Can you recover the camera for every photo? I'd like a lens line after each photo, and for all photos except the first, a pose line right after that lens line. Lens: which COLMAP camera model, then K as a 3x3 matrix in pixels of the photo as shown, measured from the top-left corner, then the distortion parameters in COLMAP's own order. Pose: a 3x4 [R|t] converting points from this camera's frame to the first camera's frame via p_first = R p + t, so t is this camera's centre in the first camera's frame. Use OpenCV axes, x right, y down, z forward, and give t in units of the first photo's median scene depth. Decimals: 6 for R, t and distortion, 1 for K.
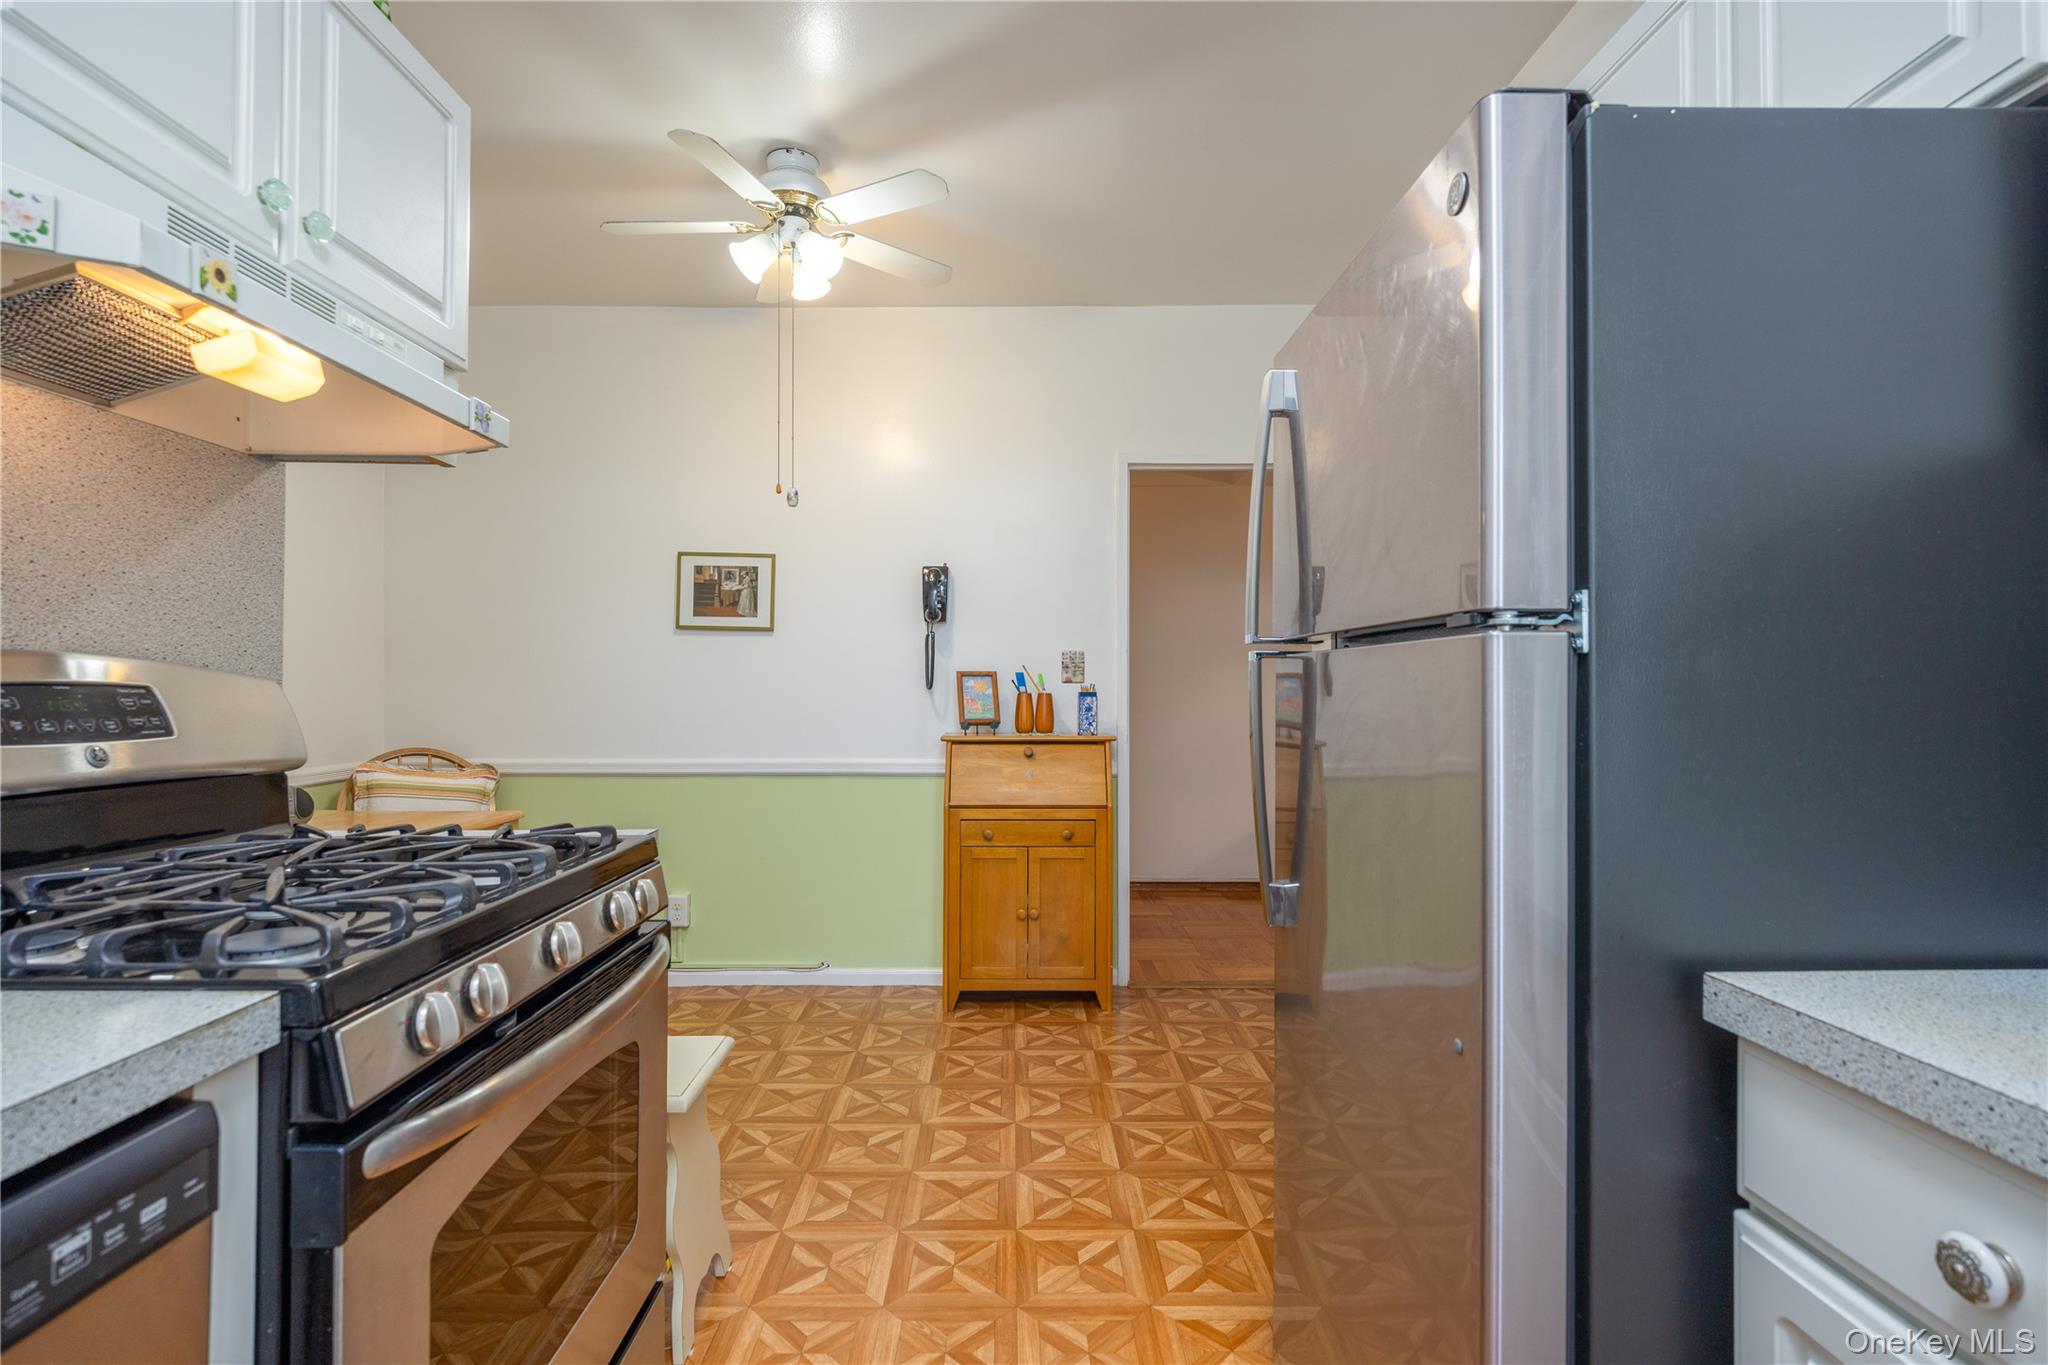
lens RADIAL K [[961.7, 0, 1022.7], [0, 961.7, 676.5], [0, 0, 1]] dist [0.001901, -0.001751]
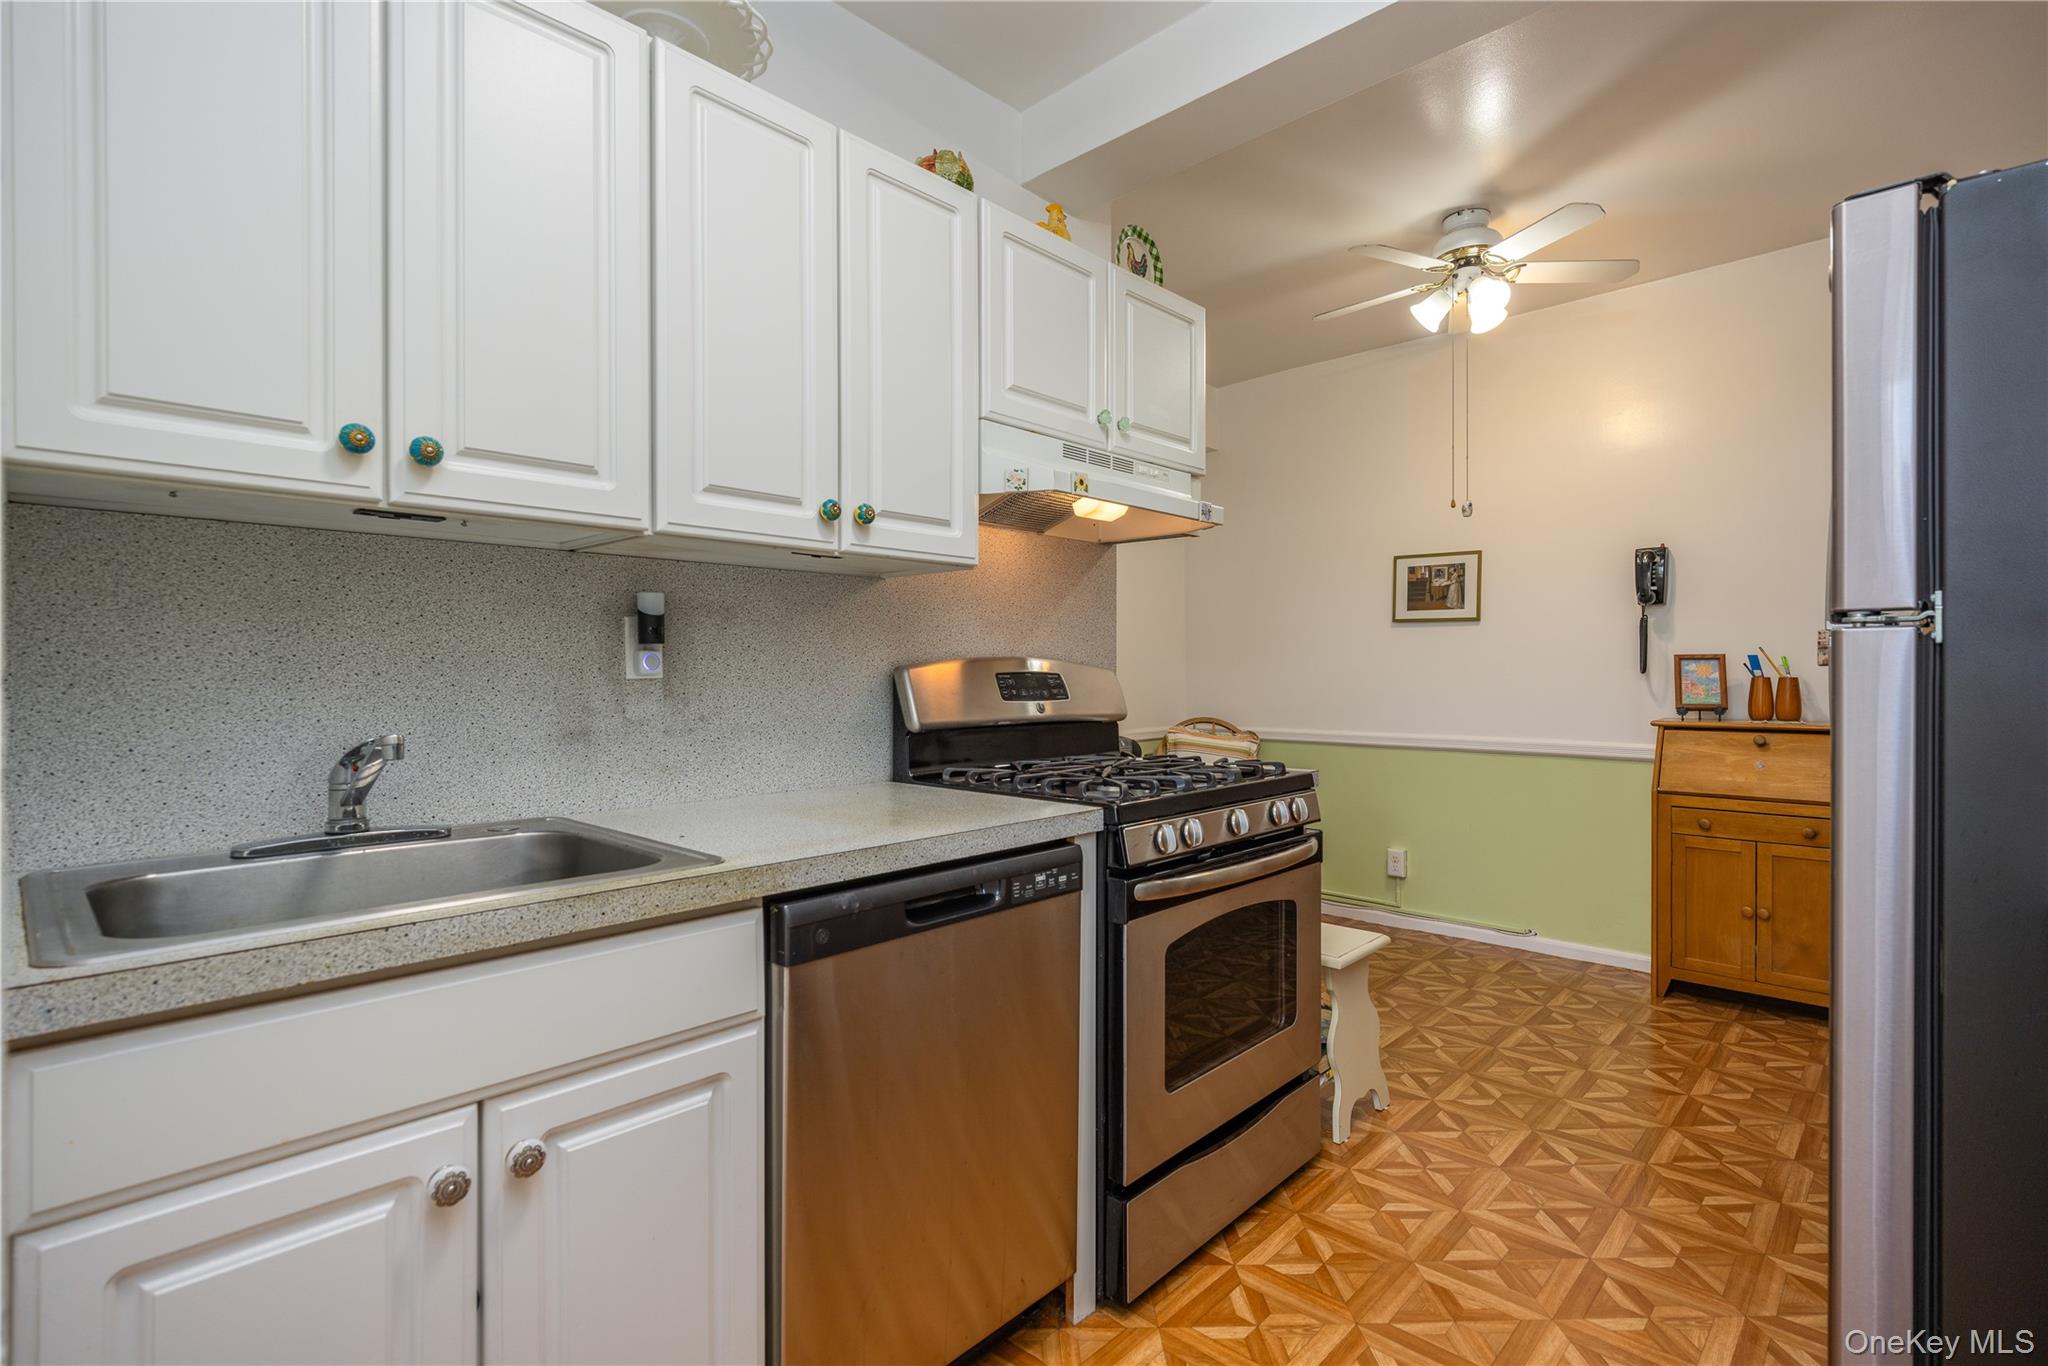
lens RADIAL K [[961.7, 0, 1022.7], [0, 961.7, 677.0], [0, 0, 1]] dist [0.001901, -0.001751]
pose [[0.714156, -0.000111, -0.699987, 0.191103], [0.011764, 0.999861, 0.011843, -0.003036], [0.699888, -0.016693, 0.714057, -0.210342]]
